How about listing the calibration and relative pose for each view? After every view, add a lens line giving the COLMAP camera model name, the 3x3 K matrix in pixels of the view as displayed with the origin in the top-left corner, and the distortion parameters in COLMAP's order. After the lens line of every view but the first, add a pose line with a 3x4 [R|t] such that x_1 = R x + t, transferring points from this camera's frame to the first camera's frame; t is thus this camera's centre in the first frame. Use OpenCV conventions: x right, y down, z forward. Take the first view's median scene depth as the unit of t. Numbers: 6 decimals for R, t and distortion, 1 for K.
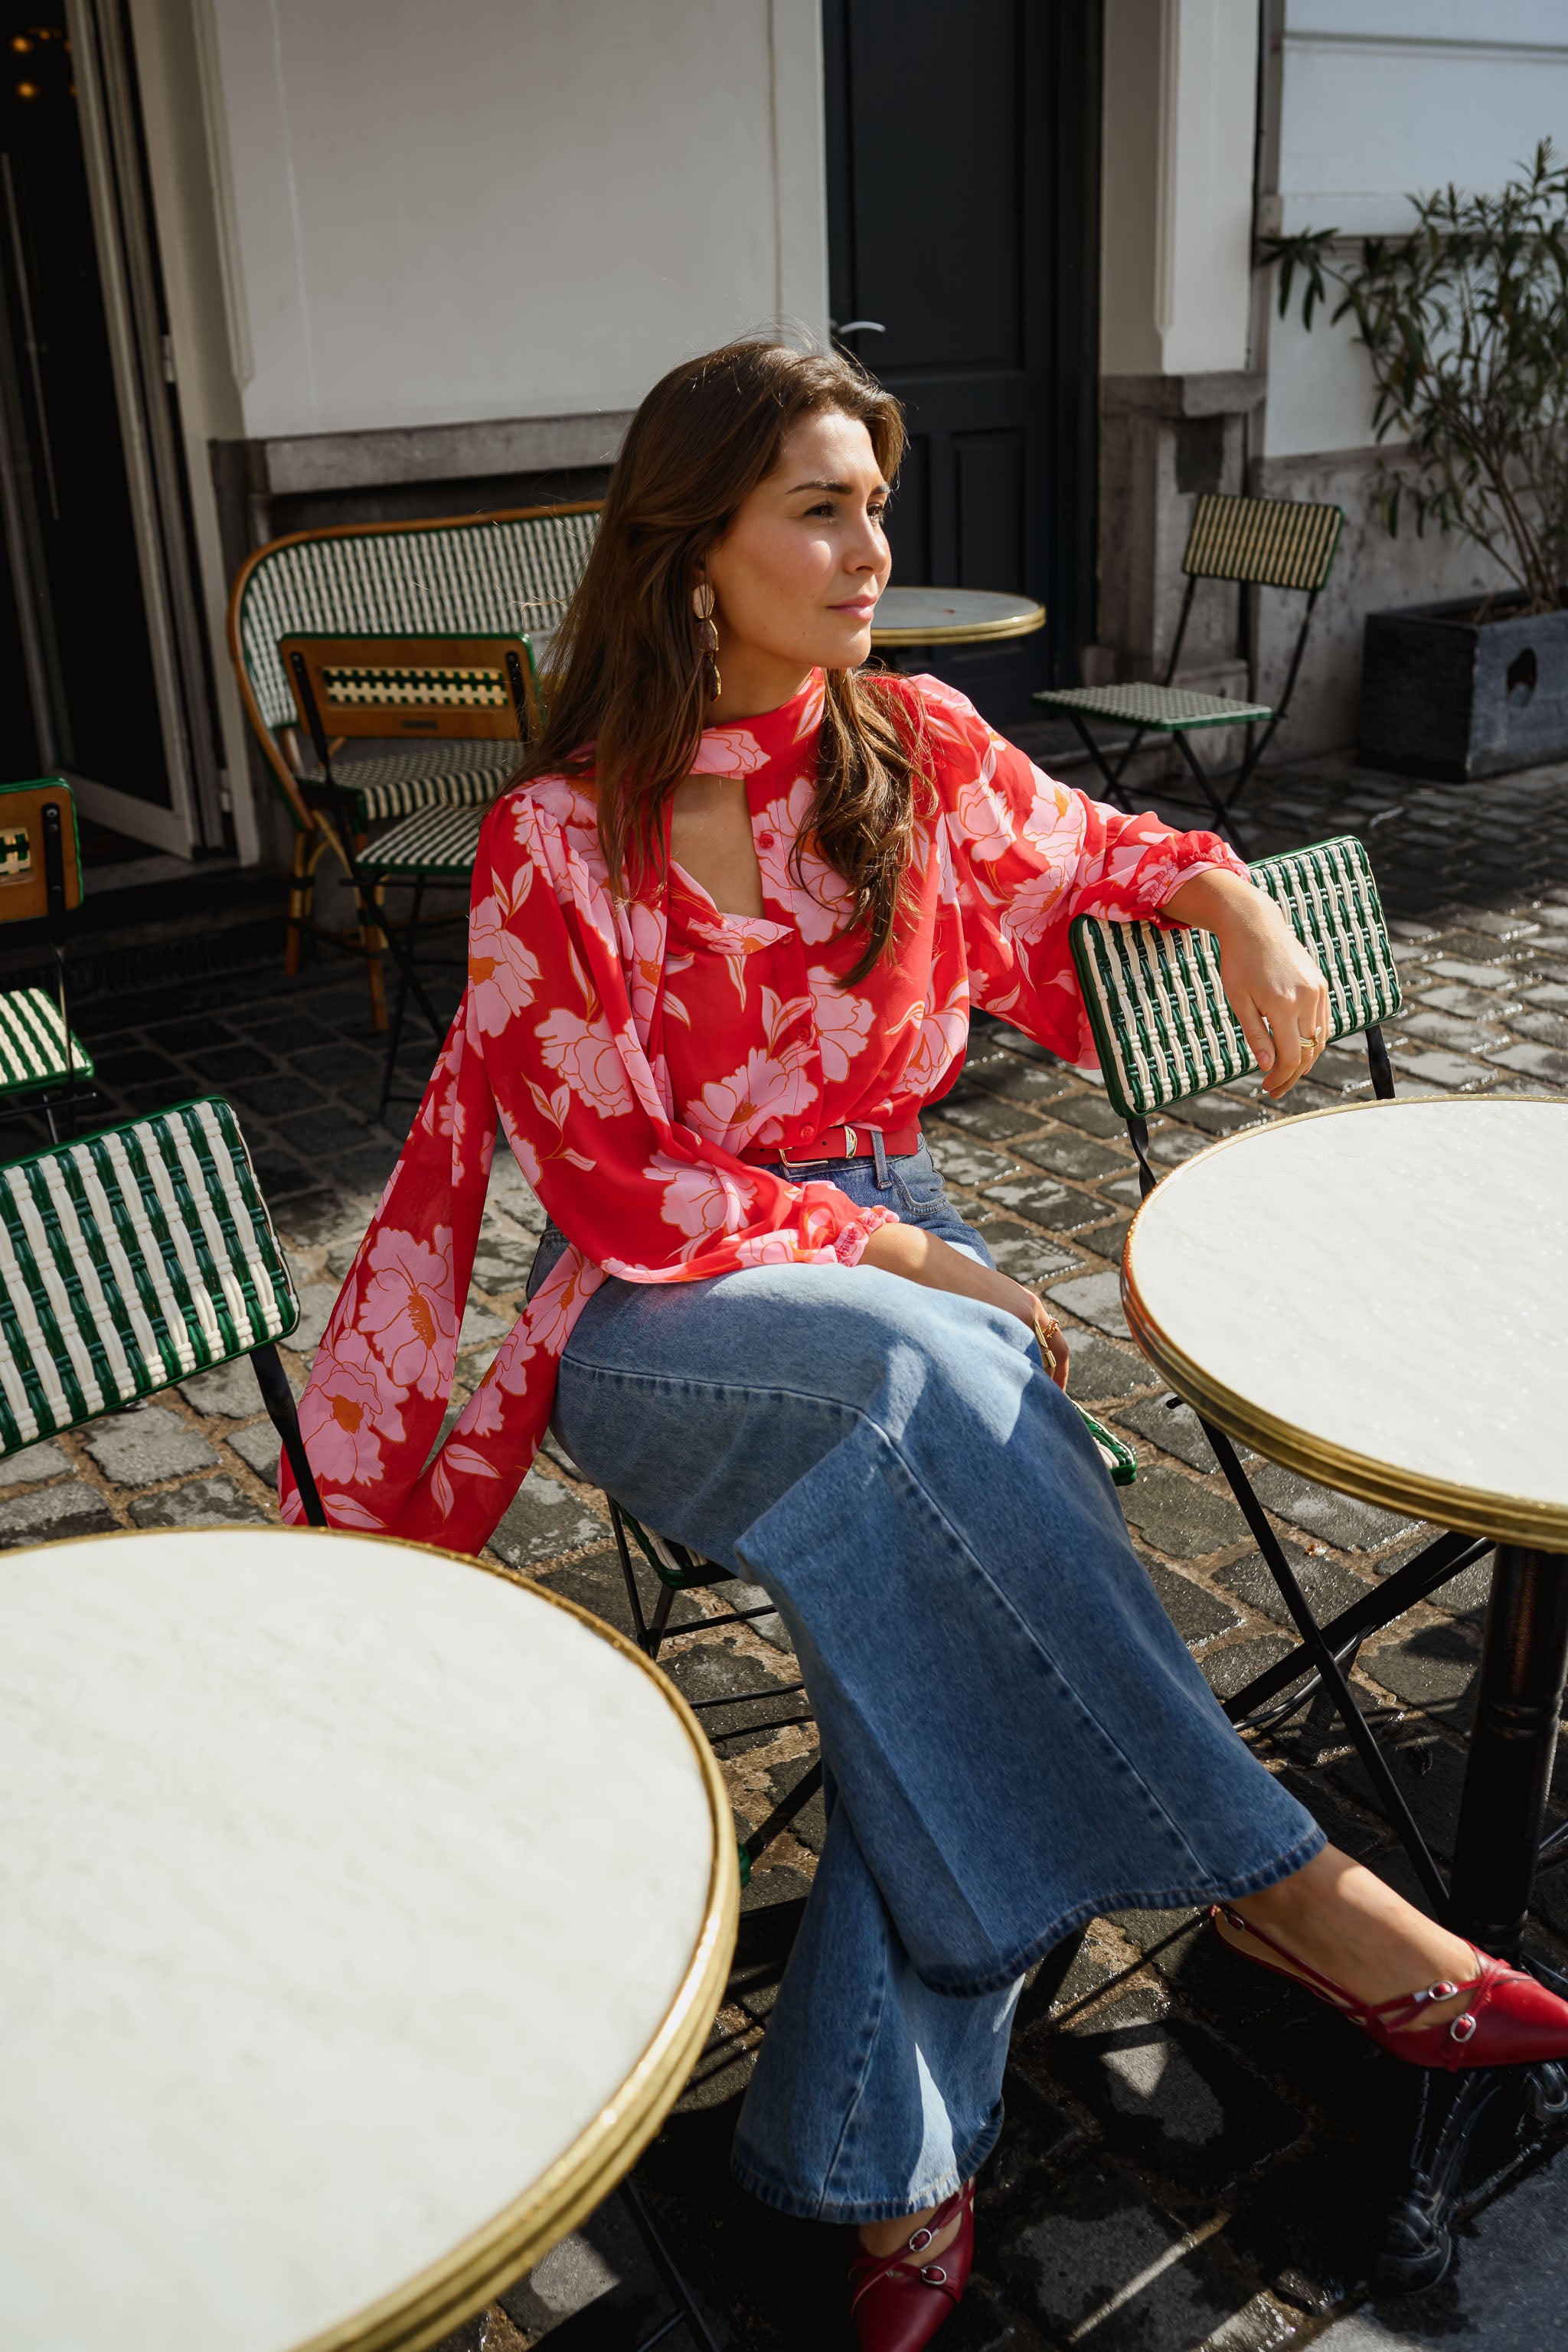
lens RADIAL K [[2221.8, 0, 786.9], [0, 2221.8, 1188.8], [0, 0, 1]] dist [-0.028666, 0.000000]
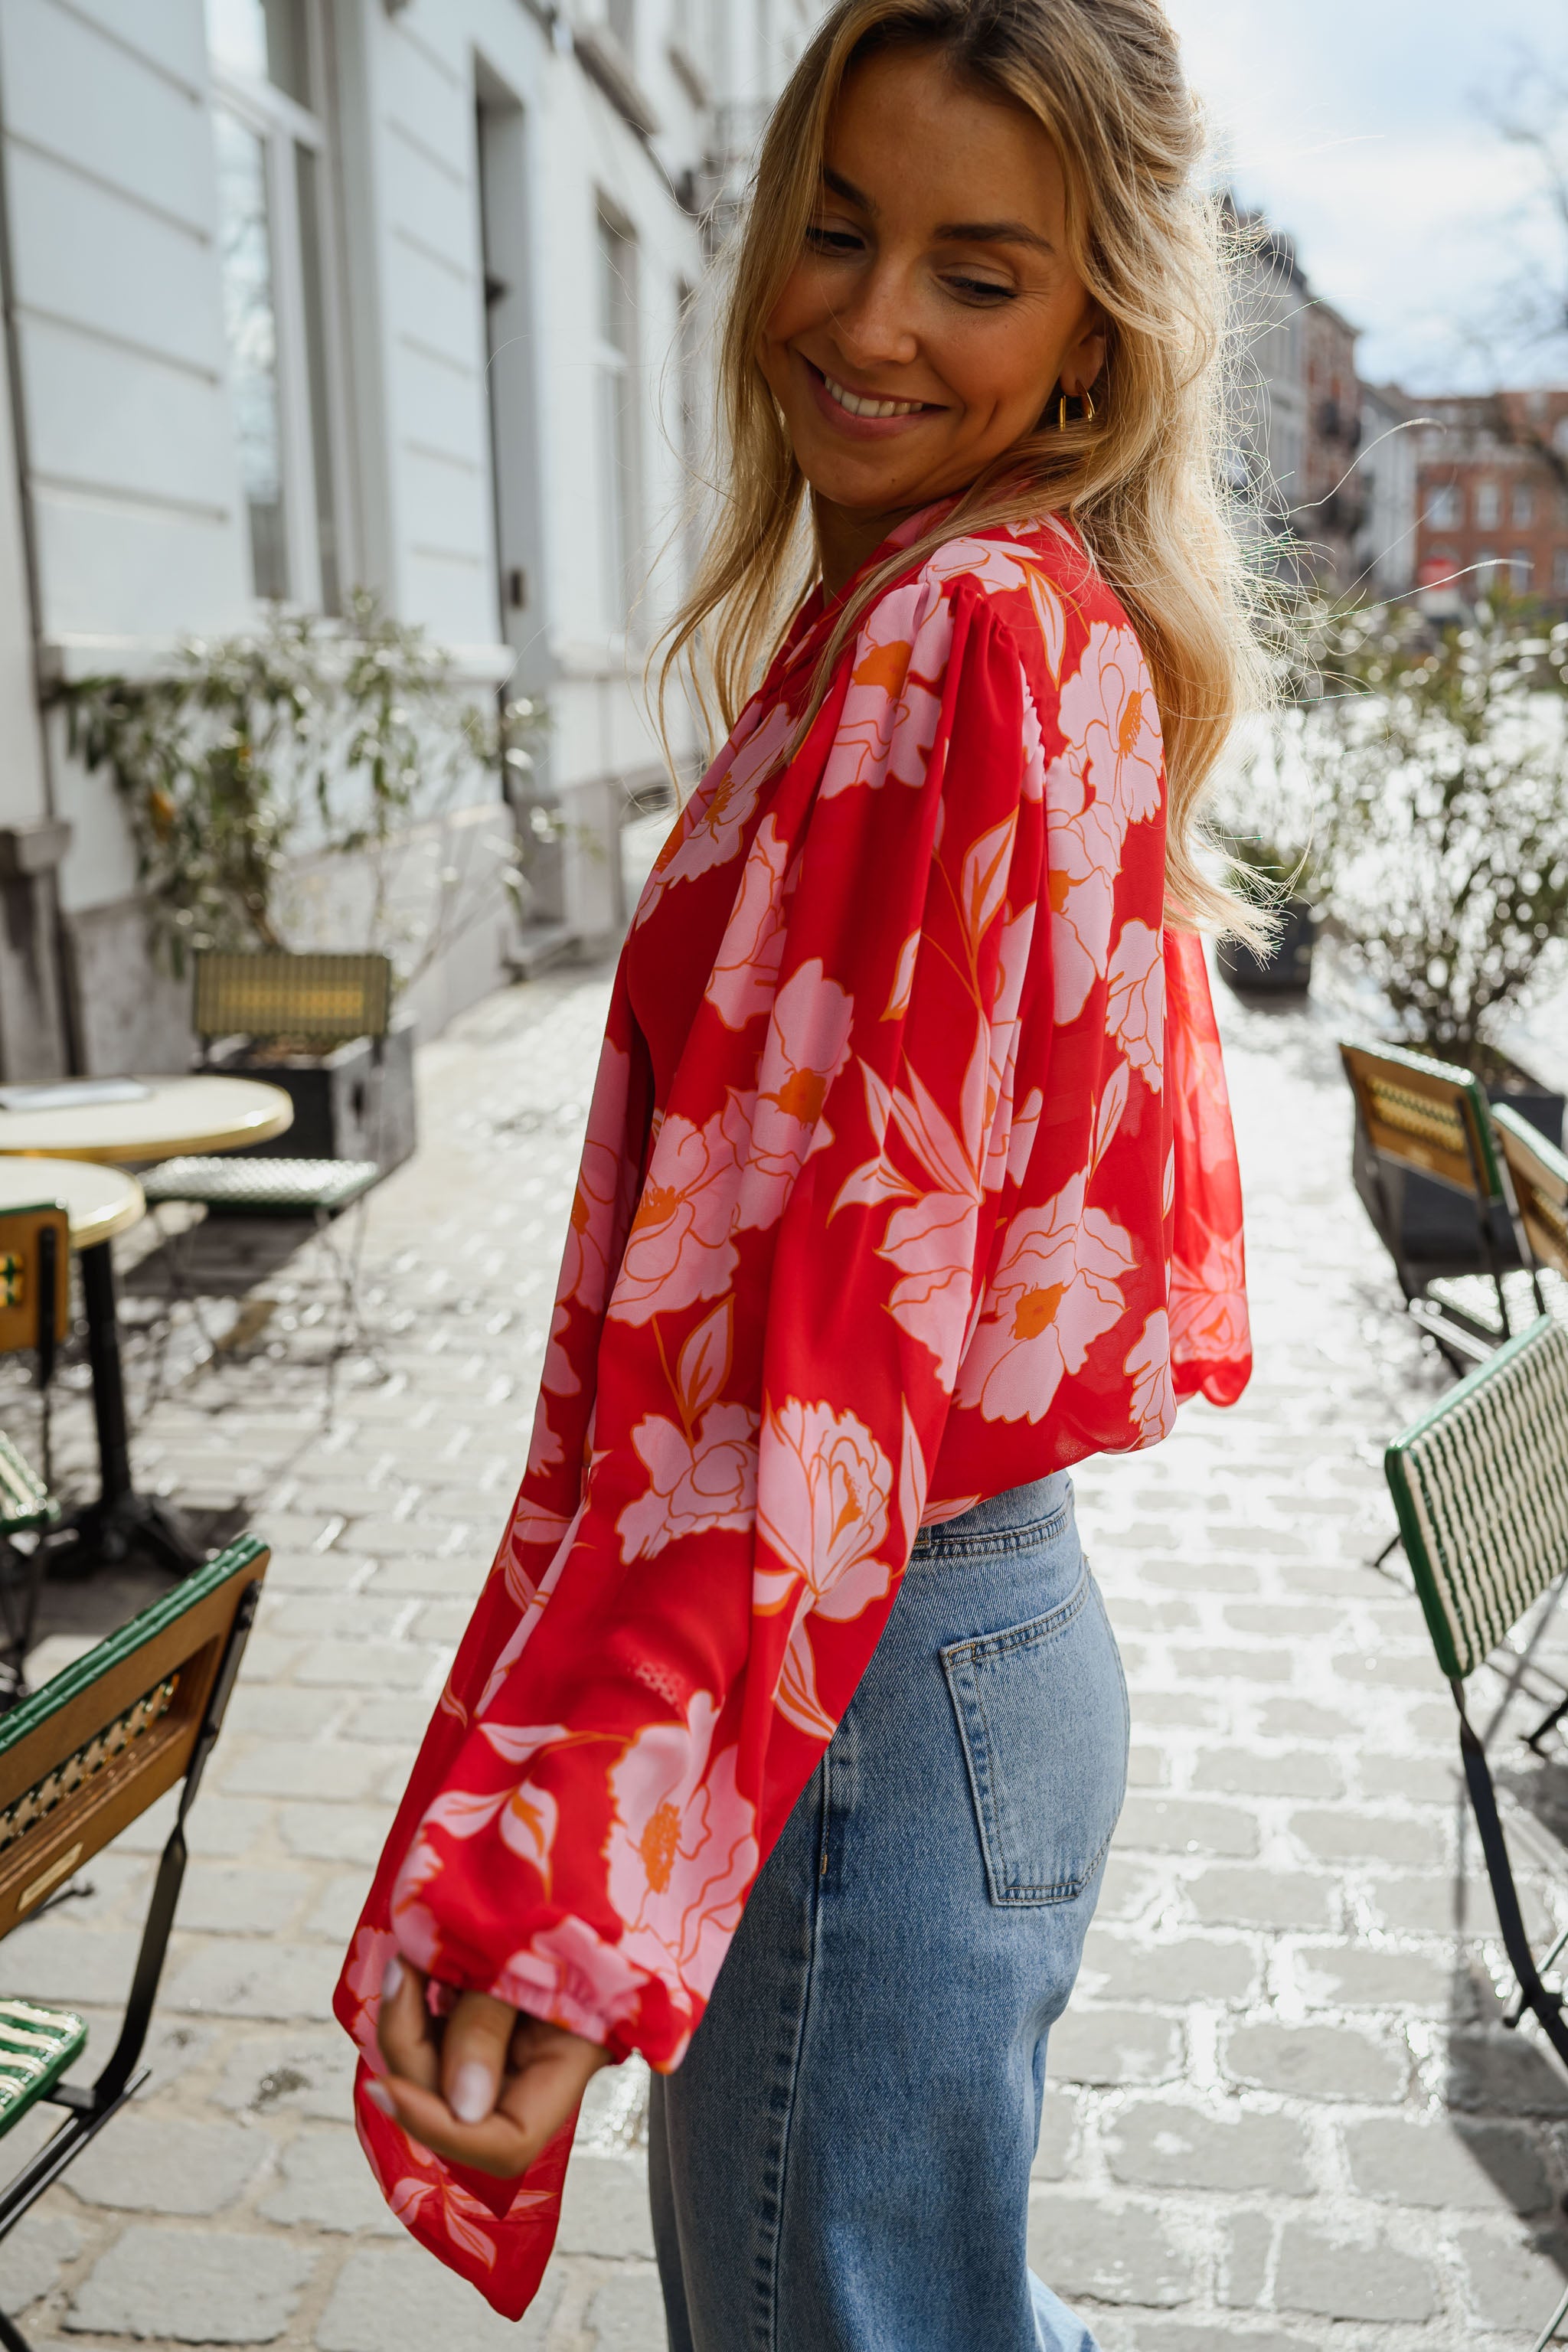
lens RADIAL K [[2221.8, 0, 795.8], [0, 2221.8, 1187.7], [0, 0, 1]] dist [-0.028666, 0.000000]
pose [[0.662446, -0.147085, 0.734528, -0.340207], [0.280339, 0.957961, -0.061002, -0.102396], [-0.694676, 0.246328, 0.675831, 0.255113]]
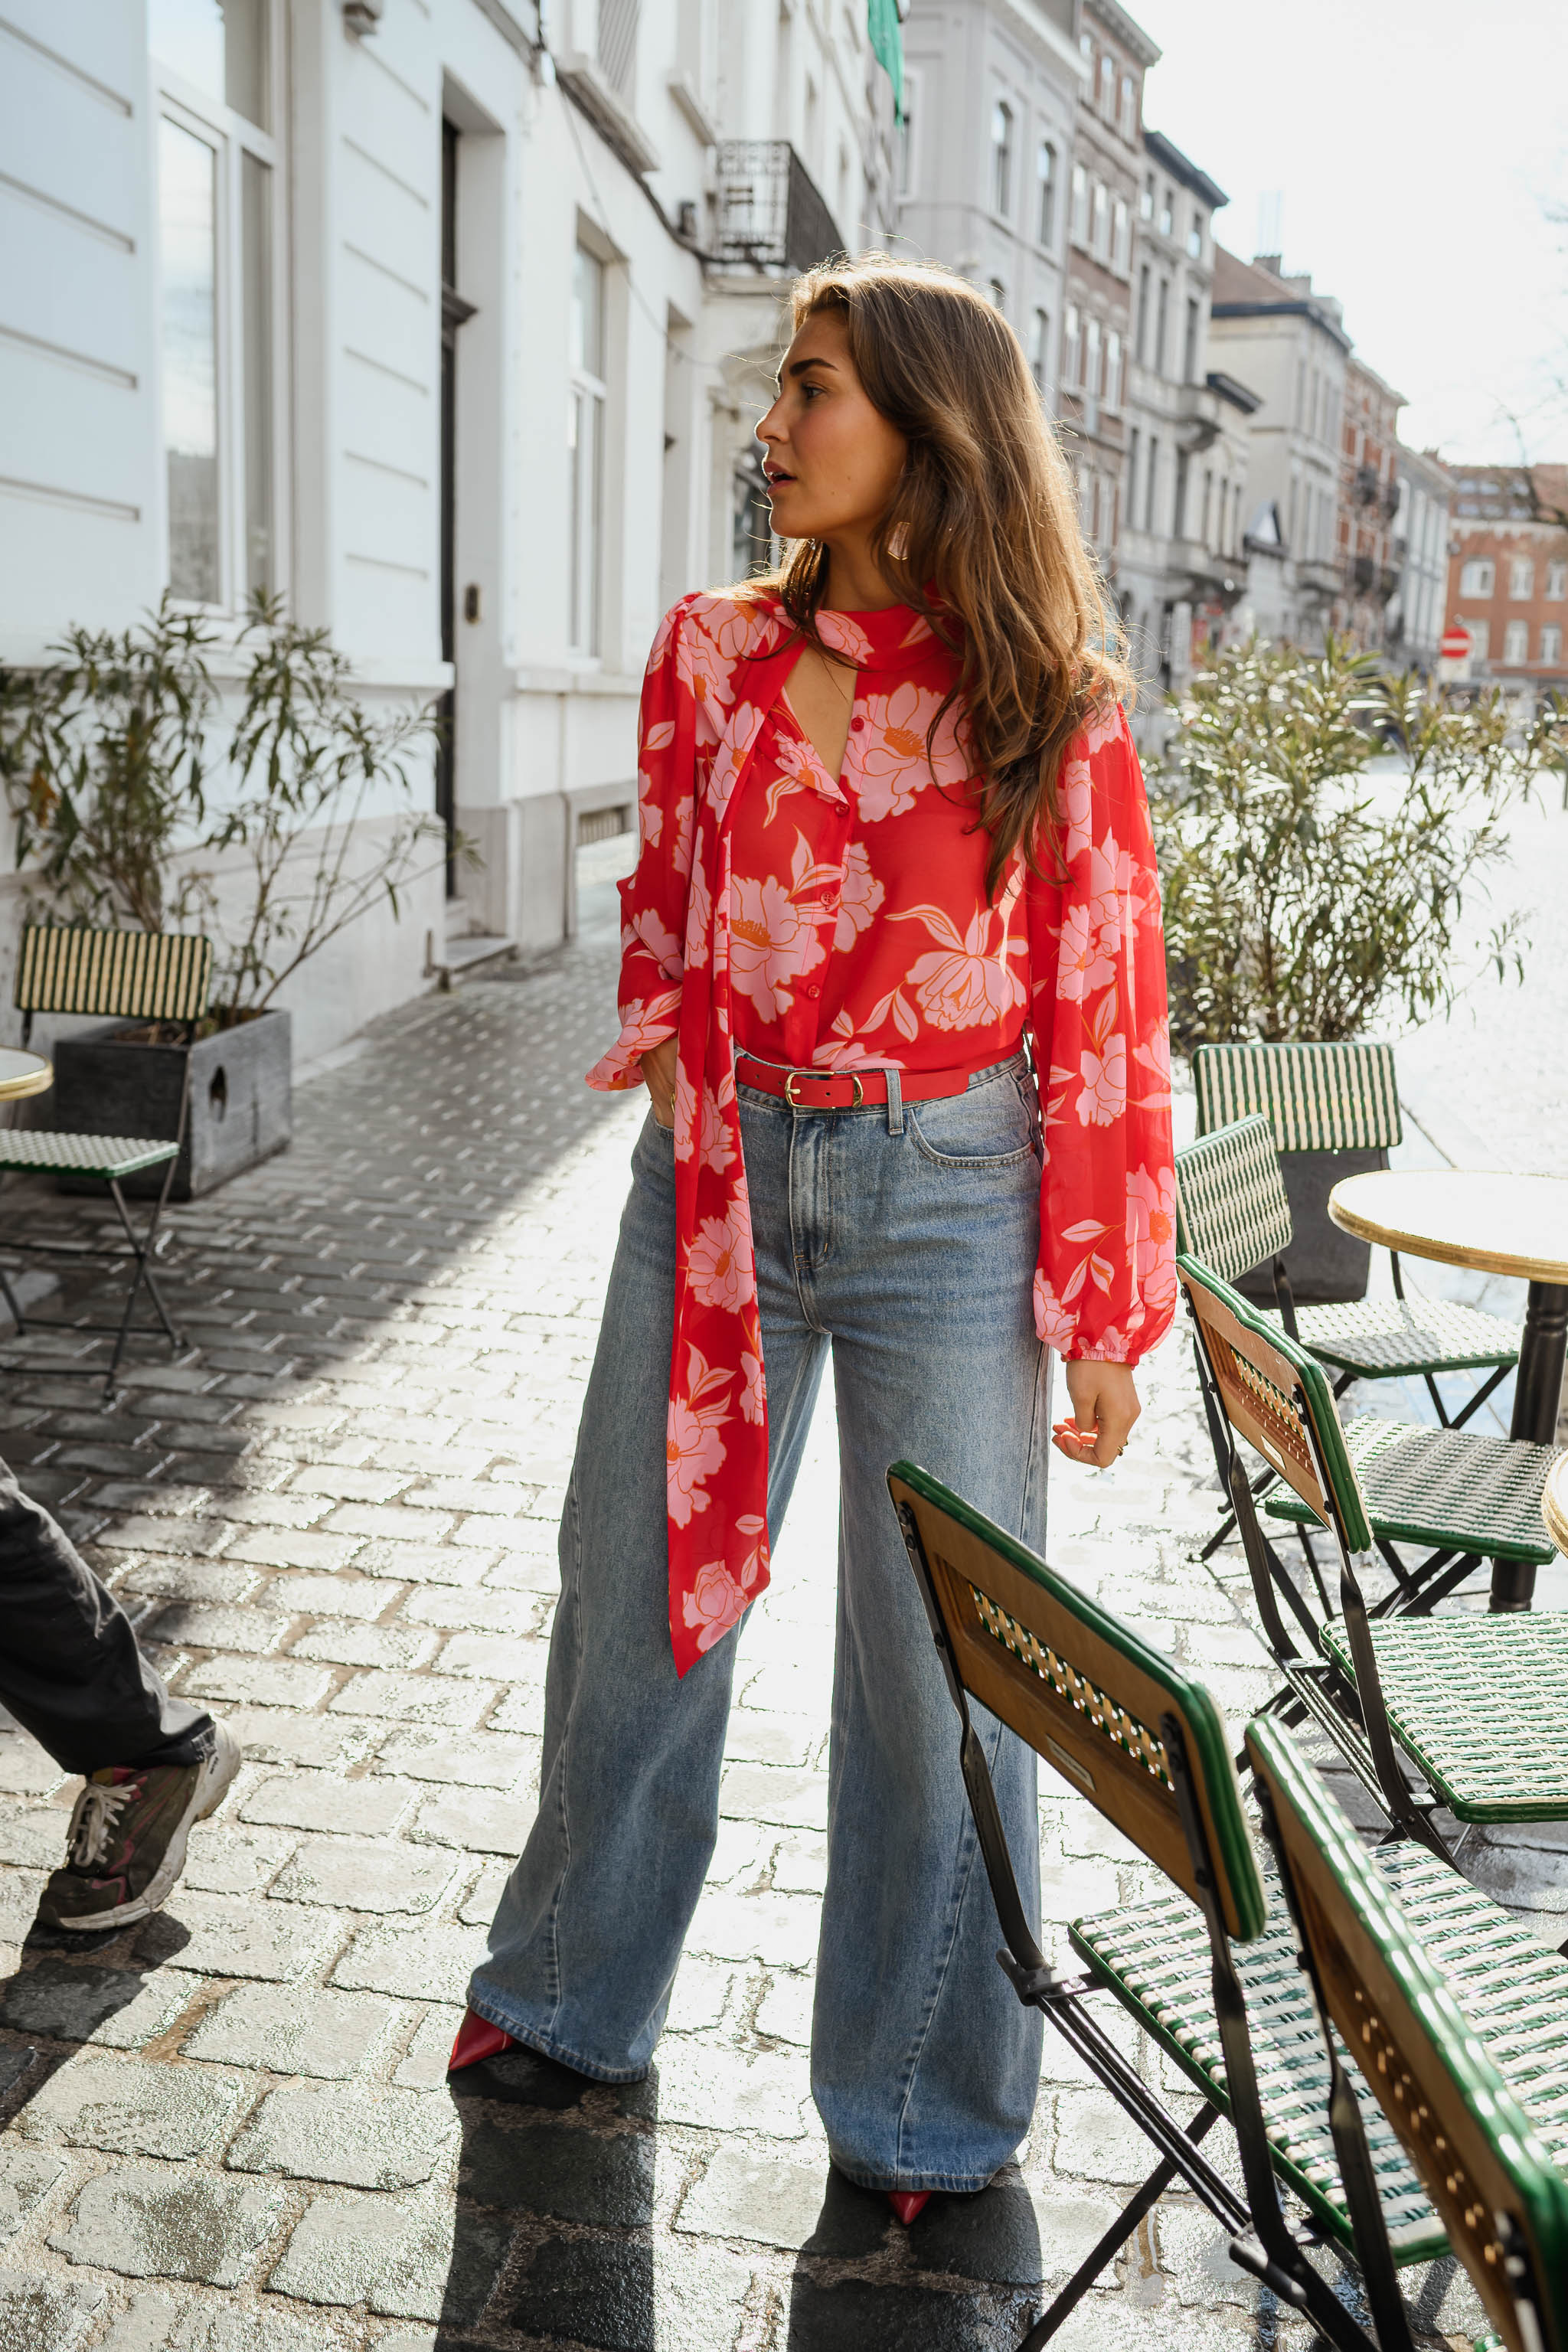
lens RADIAL K [[2221.8, 0, 771.9], [0, 2221.8, 1180.8], [0, 0, 1]] dist [-0.028666, 0.000000]
pose [[0.678727, -0.097031, 0.727952, -0.297318], [0.226321, 0.970626, -0.081639, -0.066117], [-0.698648, 0.220161, 0.680750, 0.179002]]
